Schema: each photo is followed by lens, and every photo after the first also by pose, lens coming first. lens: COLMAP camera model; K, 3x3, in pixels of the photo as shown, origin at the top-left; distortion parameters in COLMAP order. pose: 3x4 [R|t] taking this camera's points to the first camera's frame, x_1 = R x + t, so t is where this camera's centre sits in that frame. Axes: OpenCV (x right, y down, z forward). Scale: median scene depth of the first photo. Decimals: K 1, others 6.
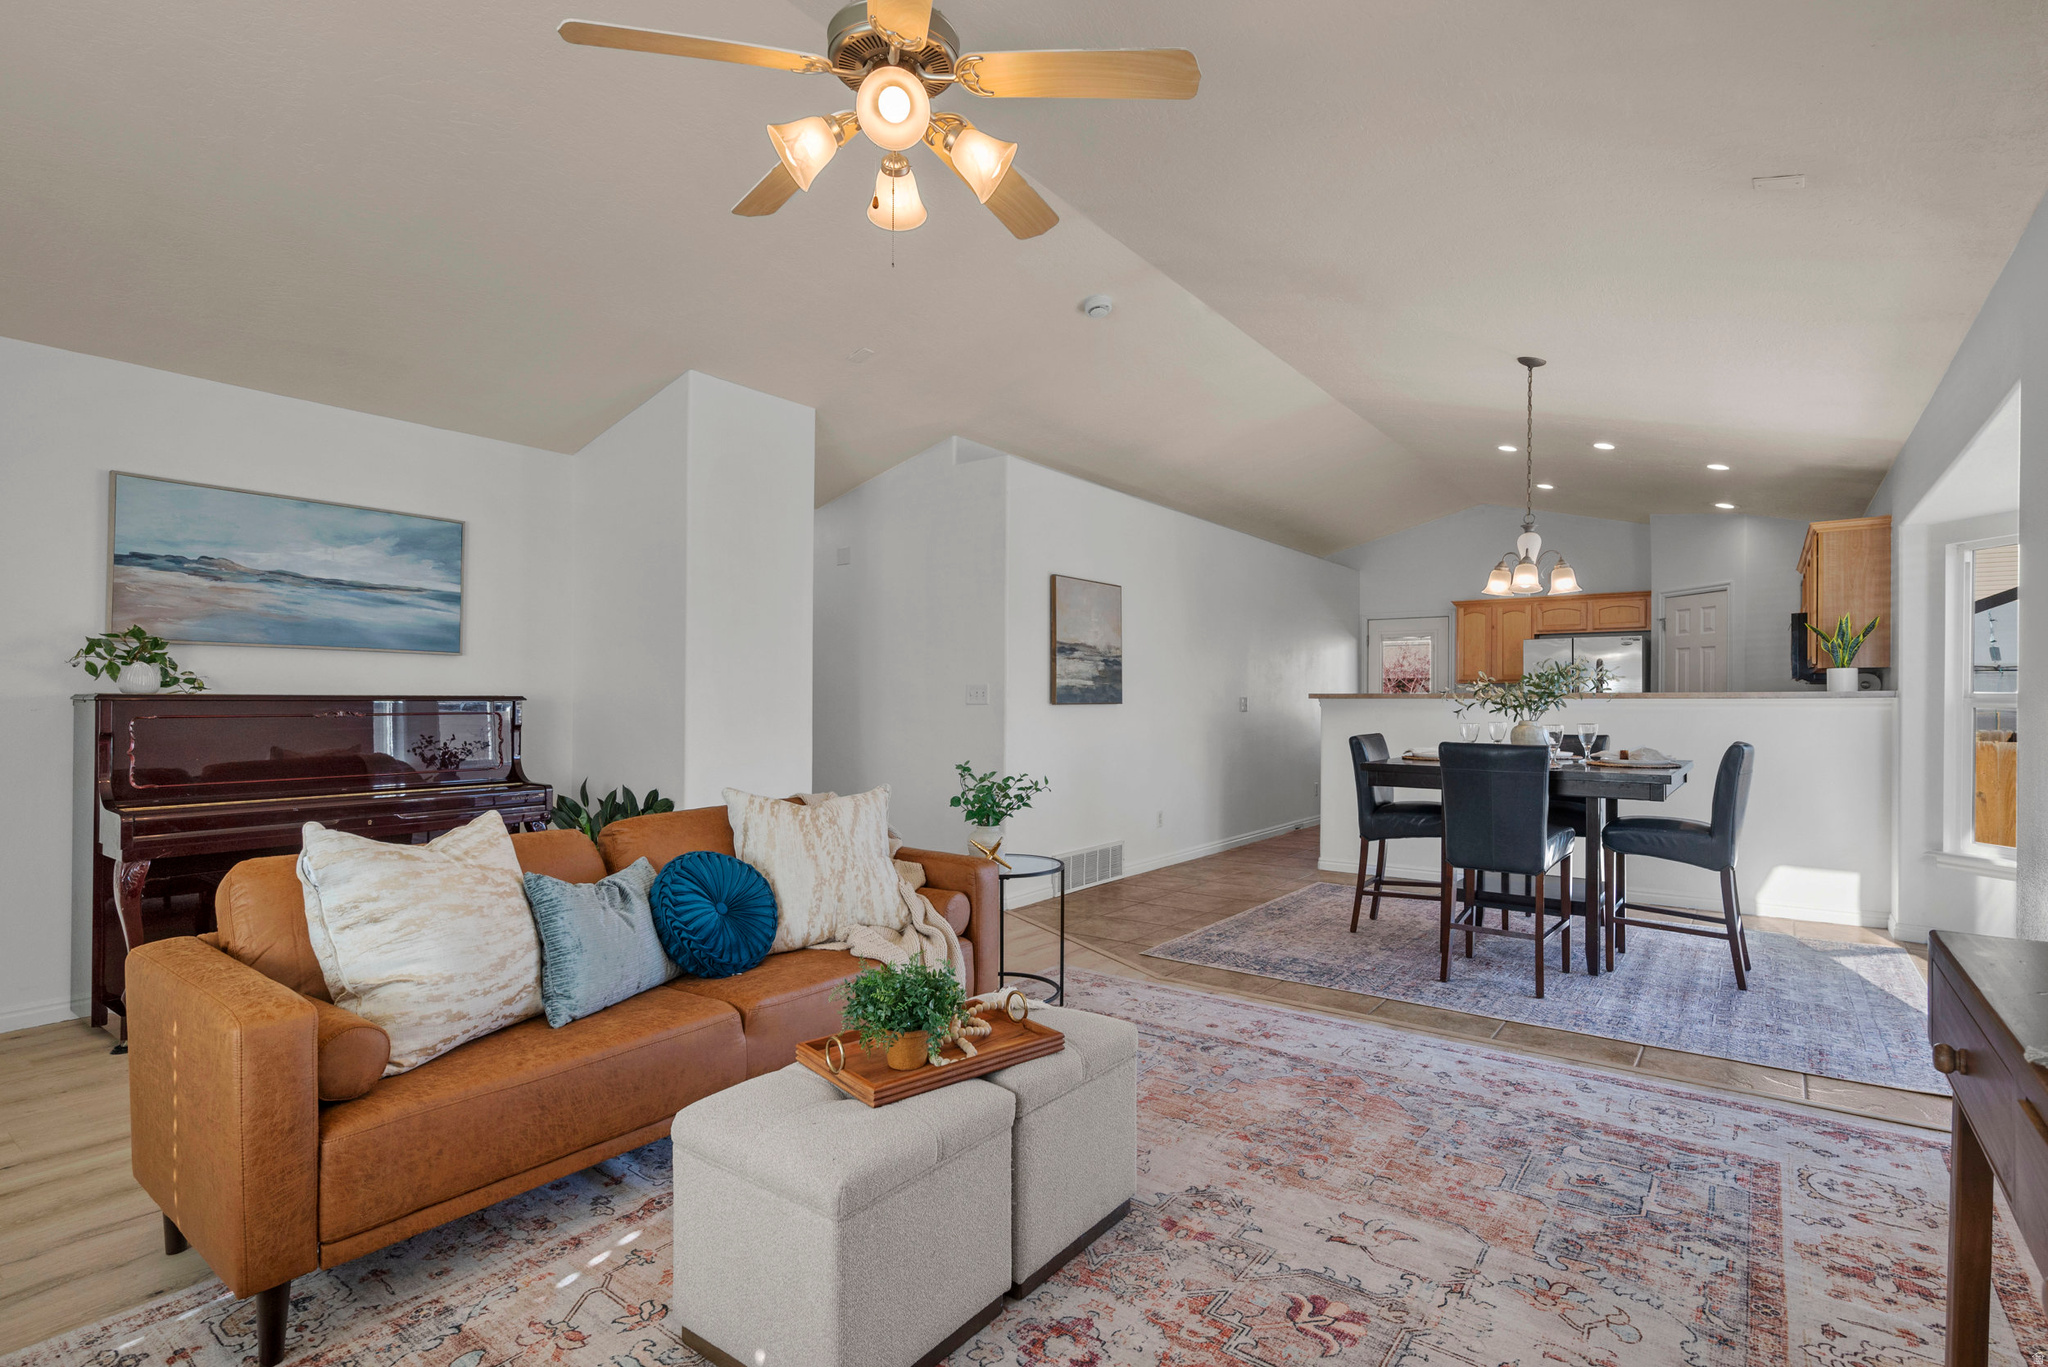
lens RADIAL K [[986.1, 0, 1045.0], [0, 986.1, 691.2], [0, 0, 1]] dist [0.001889, 0.001280]
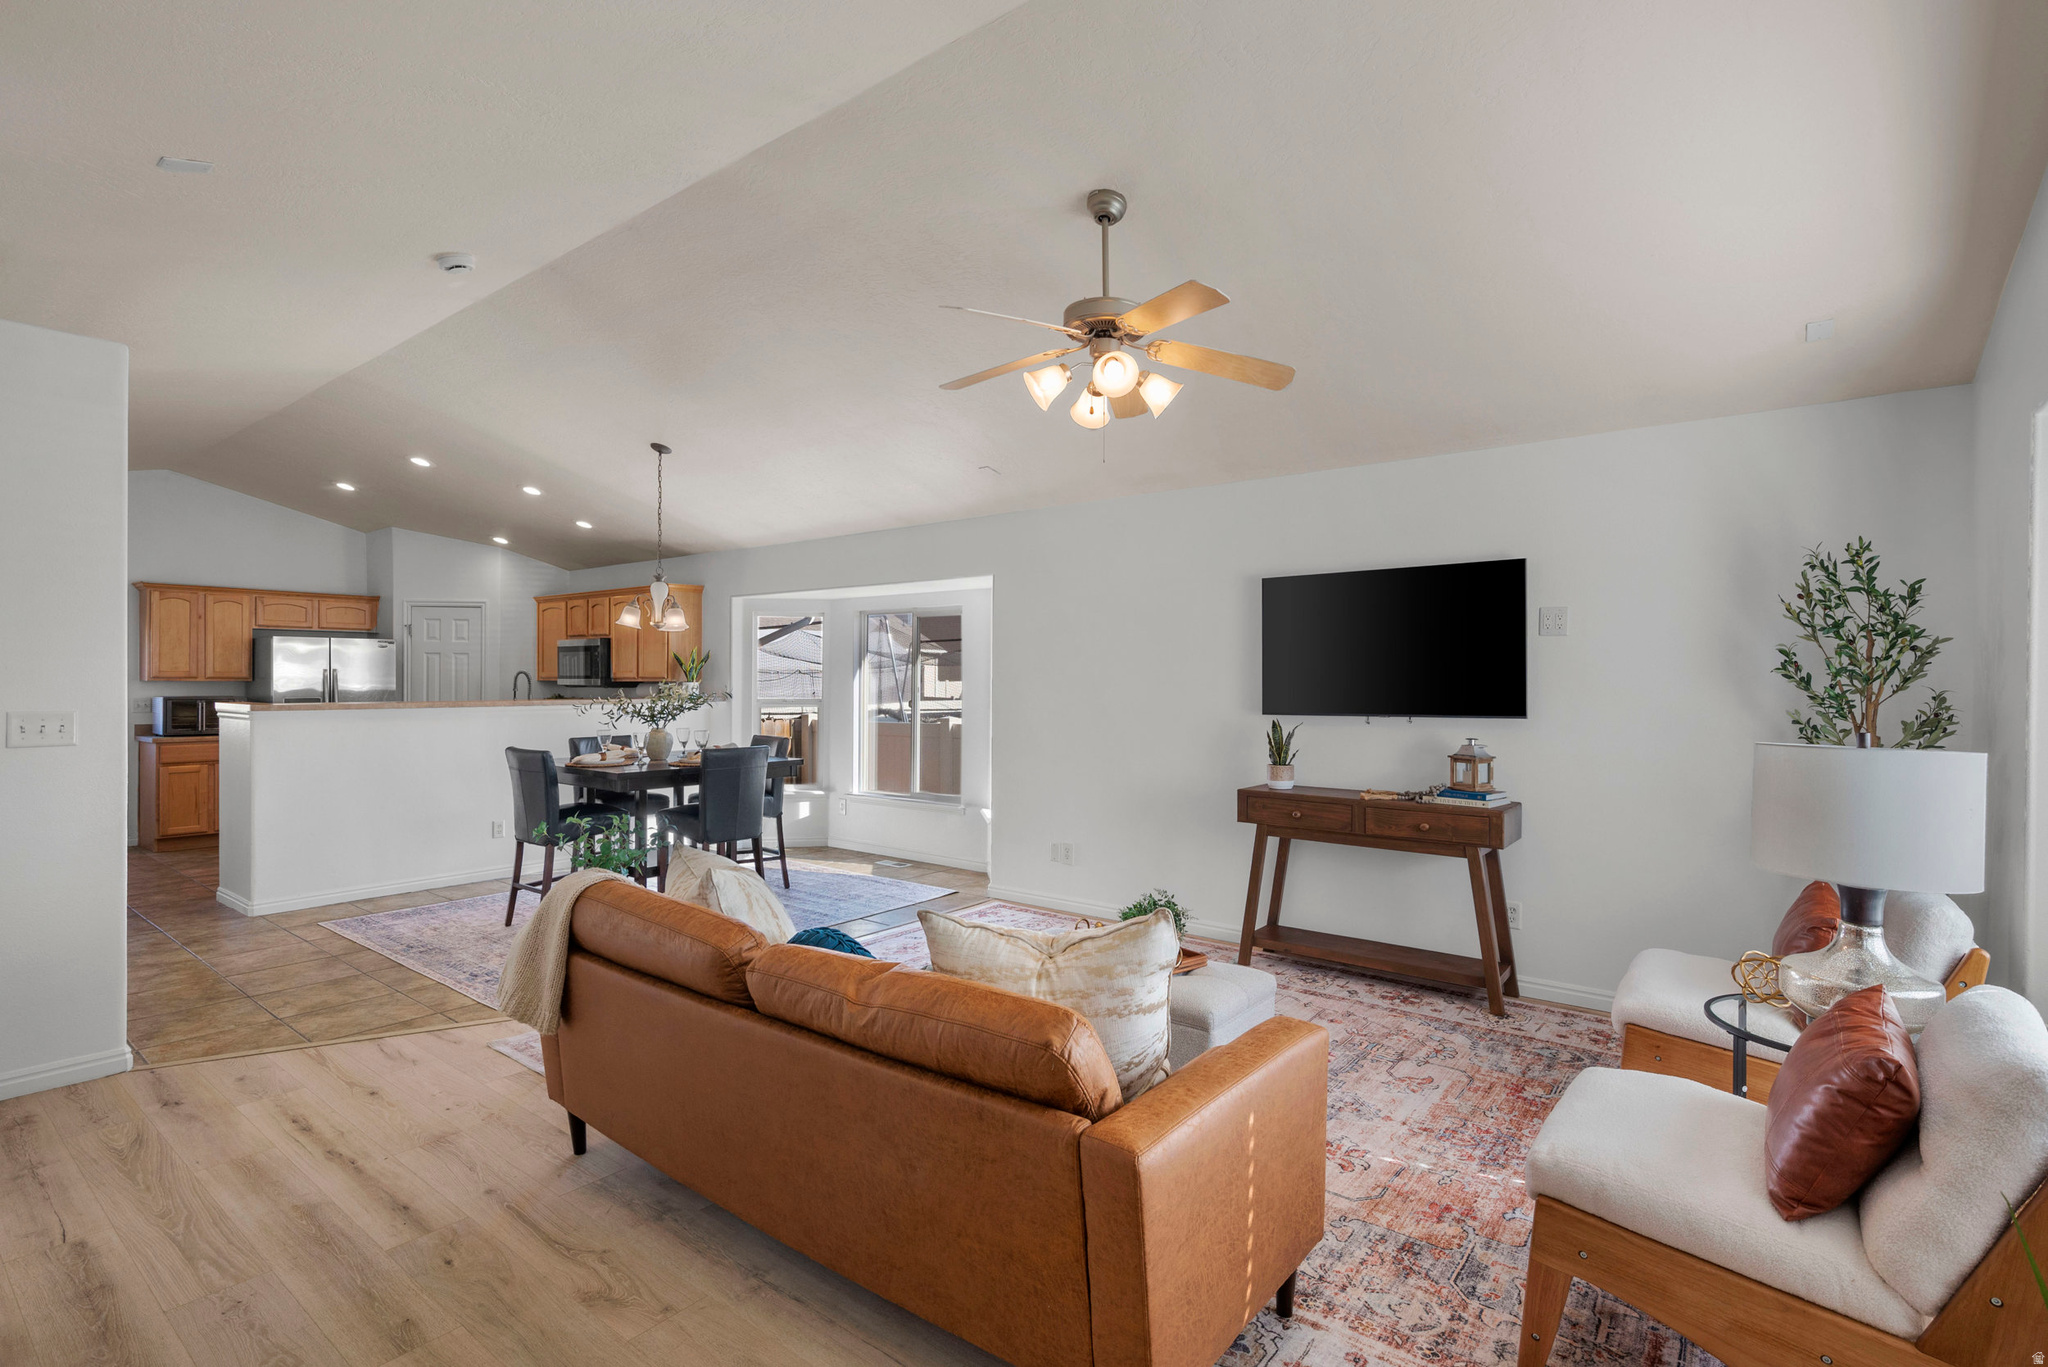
lens RADIAL K [[948.5, 0, 1022.3], [0, 948.5, 692.6], [0, 0, 1]] dist [0.002605, -0.000032]
pose [[0.041638, -0.015370, 0.999015, -0.939874], [-0.013368, 0.999784, 0.015939, -0.055111], [-0.999043, -0.014019, 0.041423, 0.619425]]
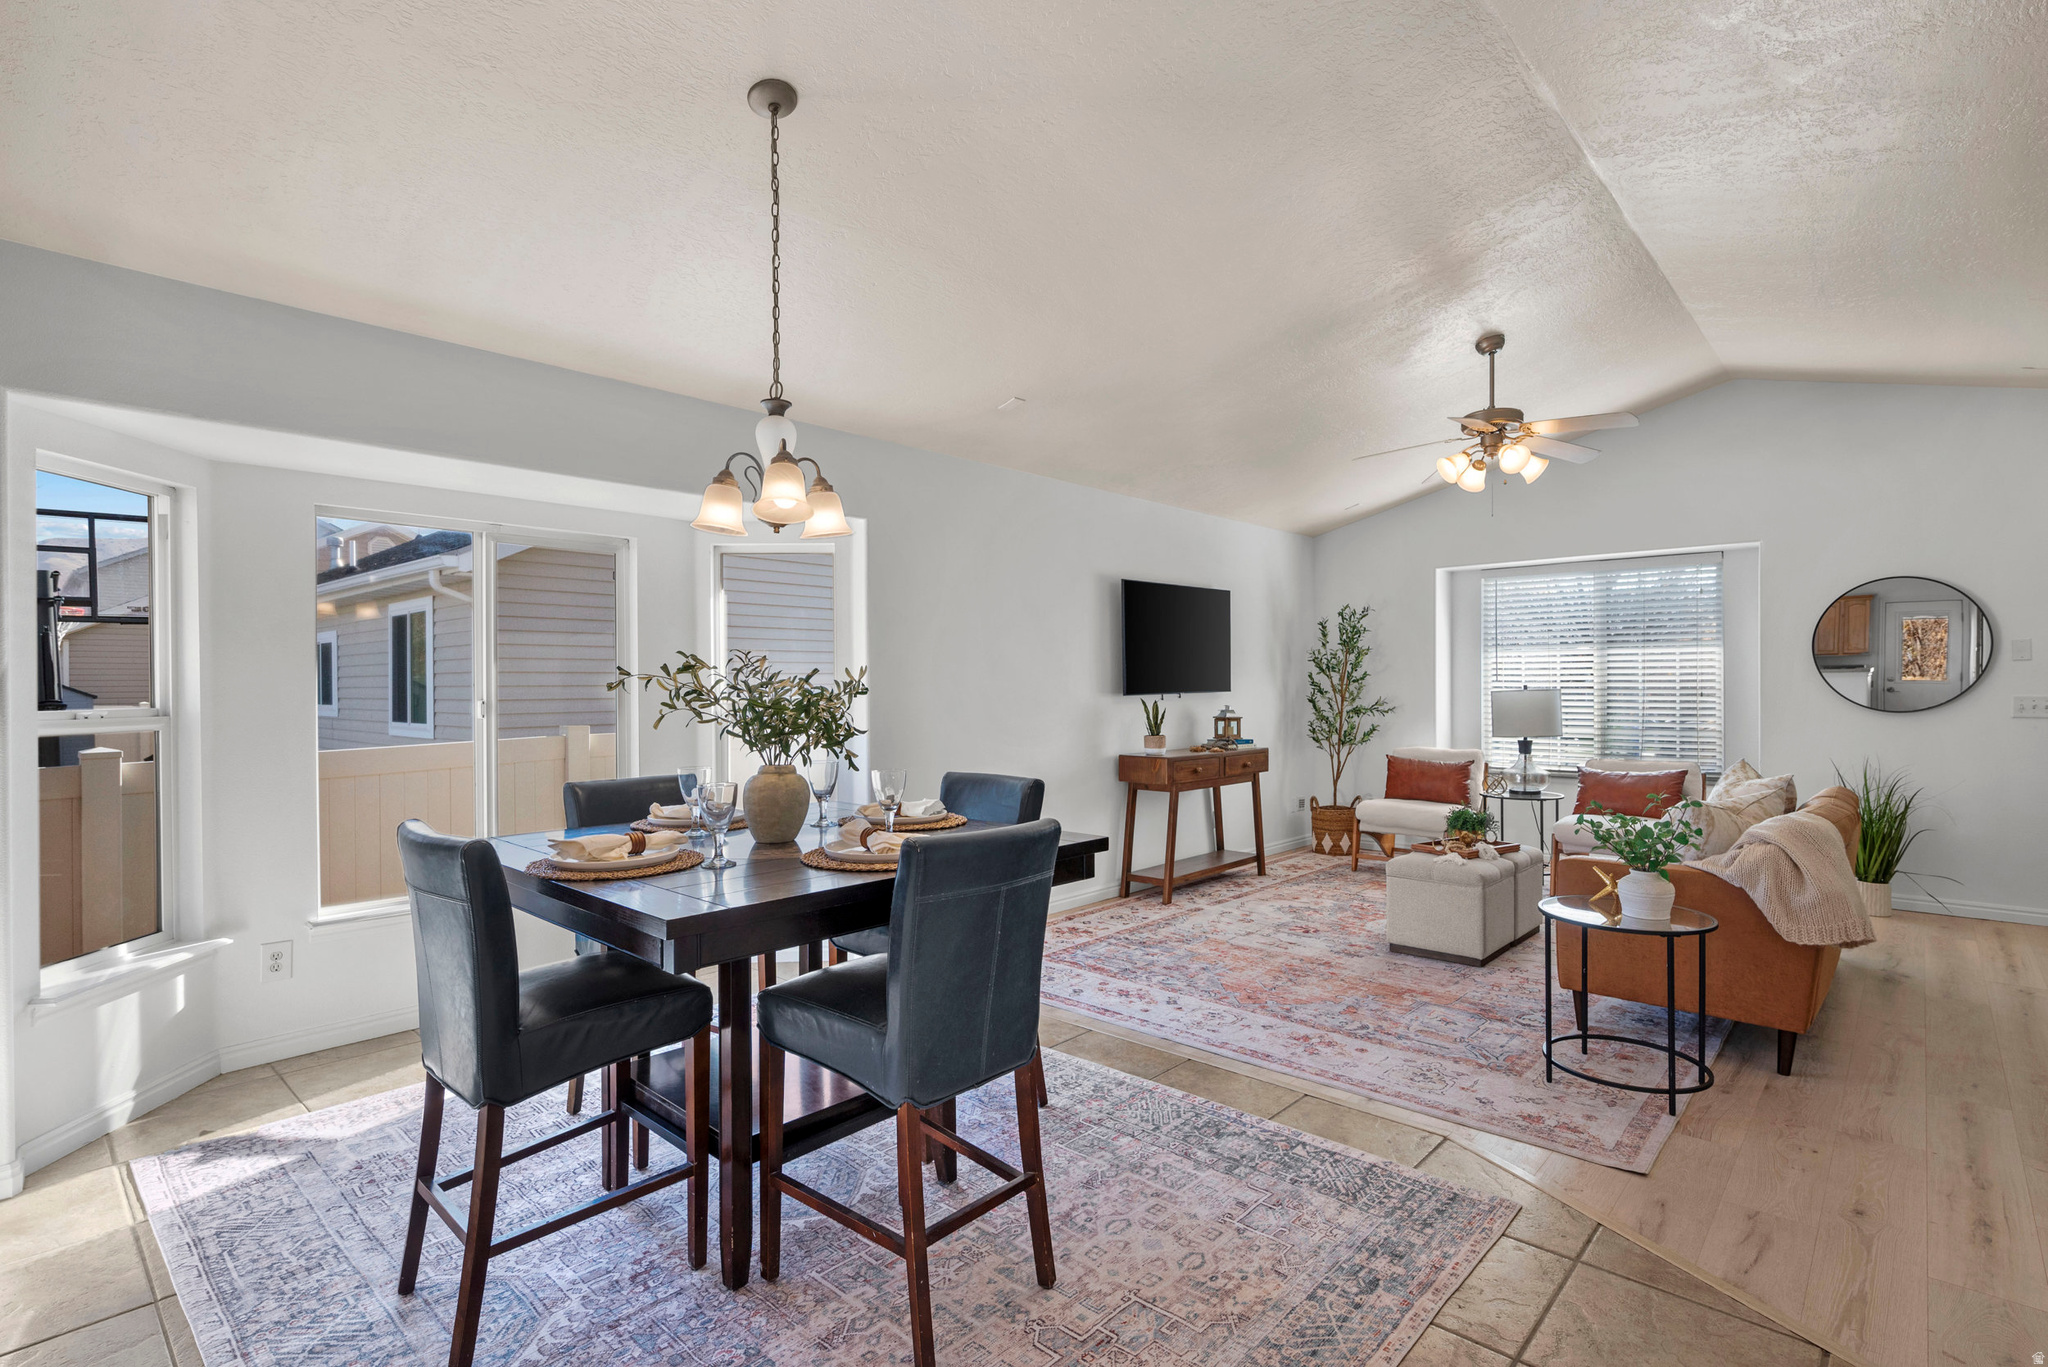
lens RADIAL K [[986.1, 0, 1022.3], [0, 986.1, 688.2], [0, 0, 1]] dist [0.001889, 0.001280]
pose [[-0.992469, -0.000156, 0.122496, 0.375970], [-0.000417, 0.999998, -0.002108, -0.016237], [-0.122495, -0.002143, -0.992467, 1.973420]]
